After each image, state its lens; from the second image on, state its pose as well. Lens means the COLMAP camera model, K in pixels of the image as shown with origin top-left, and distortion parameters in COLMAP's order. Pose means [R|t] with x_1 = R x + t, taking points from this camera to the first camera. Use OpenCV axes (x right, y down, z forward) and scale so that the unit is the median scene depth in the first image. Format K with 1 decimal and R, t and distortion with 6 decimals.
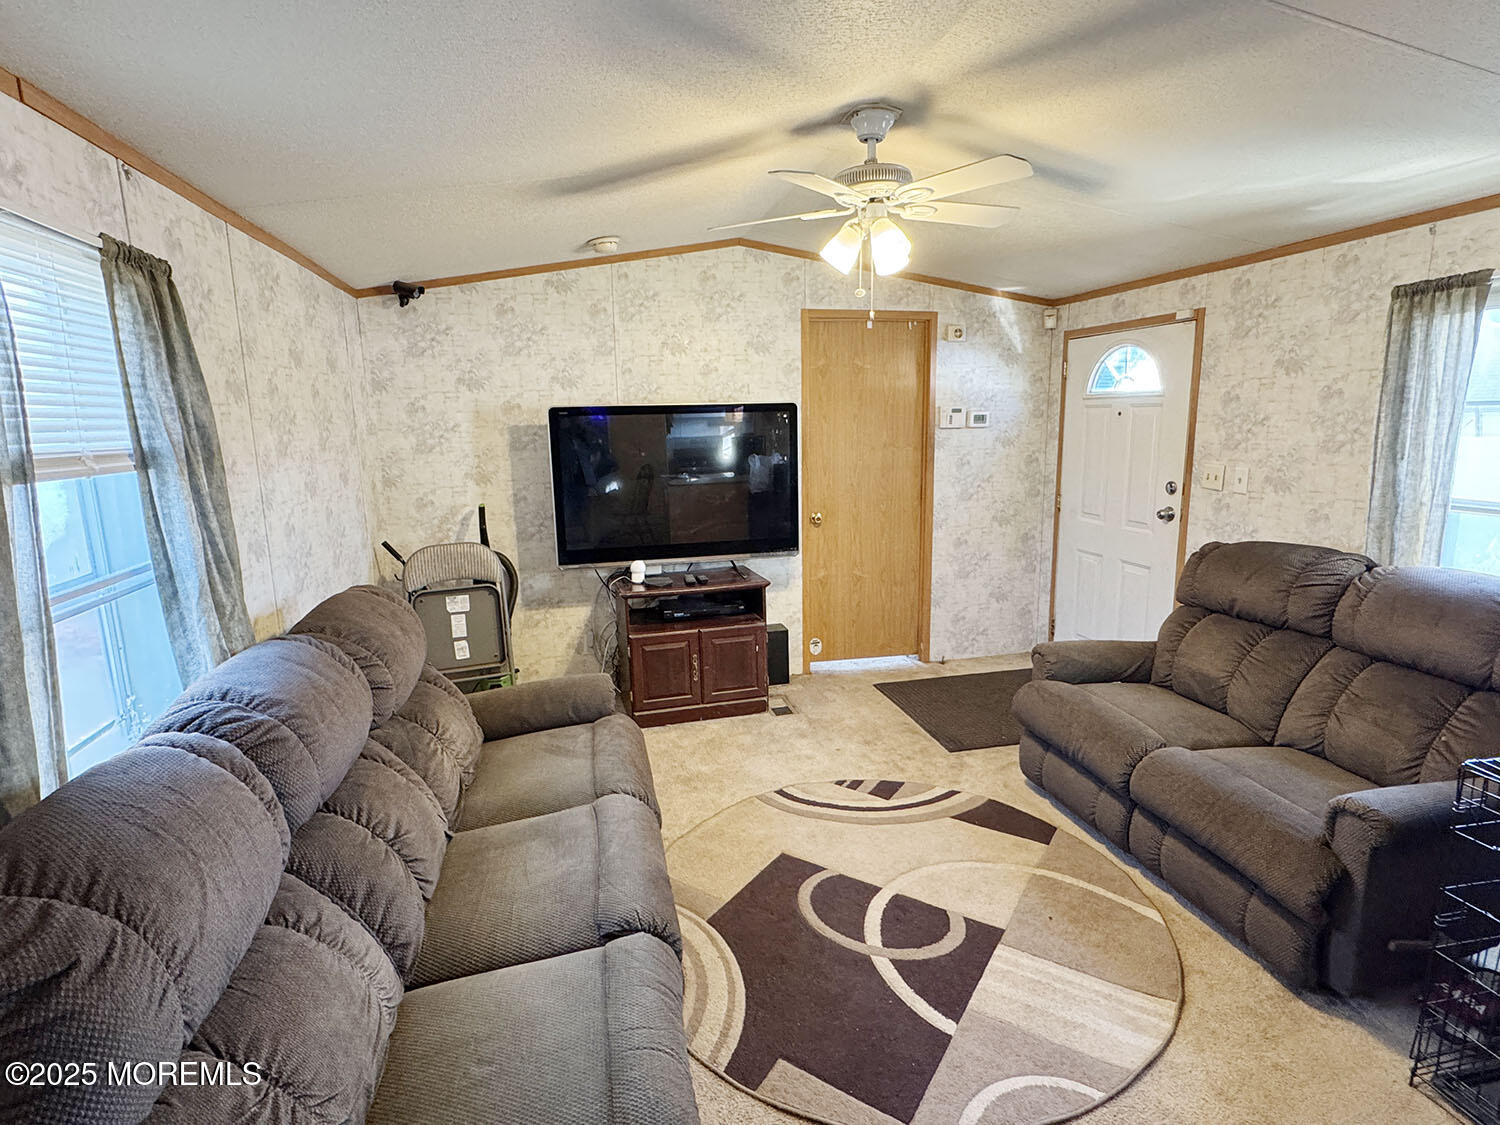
lens RADIAL K [[781.7, 0, 753.9], [0, 781.7, 564.6], [0, 0, 1]] dist [0.005552, 0.000307]
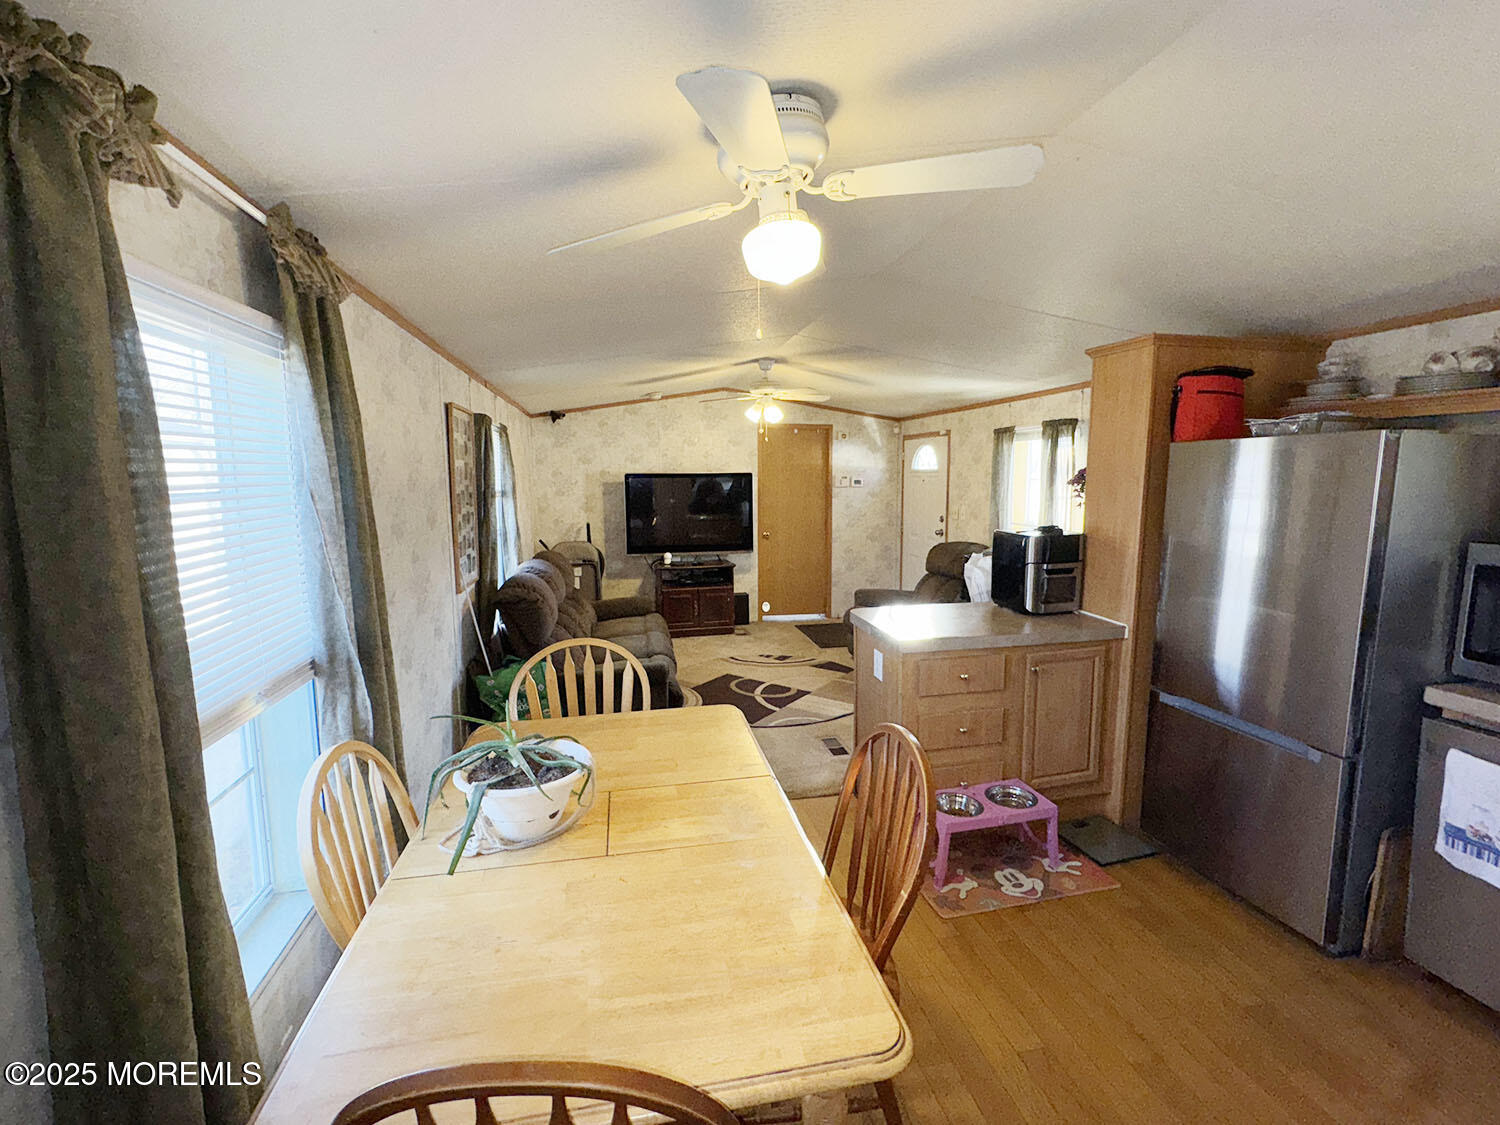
lens RADIAL K [[661.2, 0, 749.8], [0, 661.2, 562.7], [0, 0, 1]] dist [-0.000657, 0.000540]
pose [[0.999282, 0.018208, -0.033212, 0.106192], [-0.020066, 0.998202, -0.056481, 0.105374], [0.032124, 0.057107, 0.997851, -0.605137]]
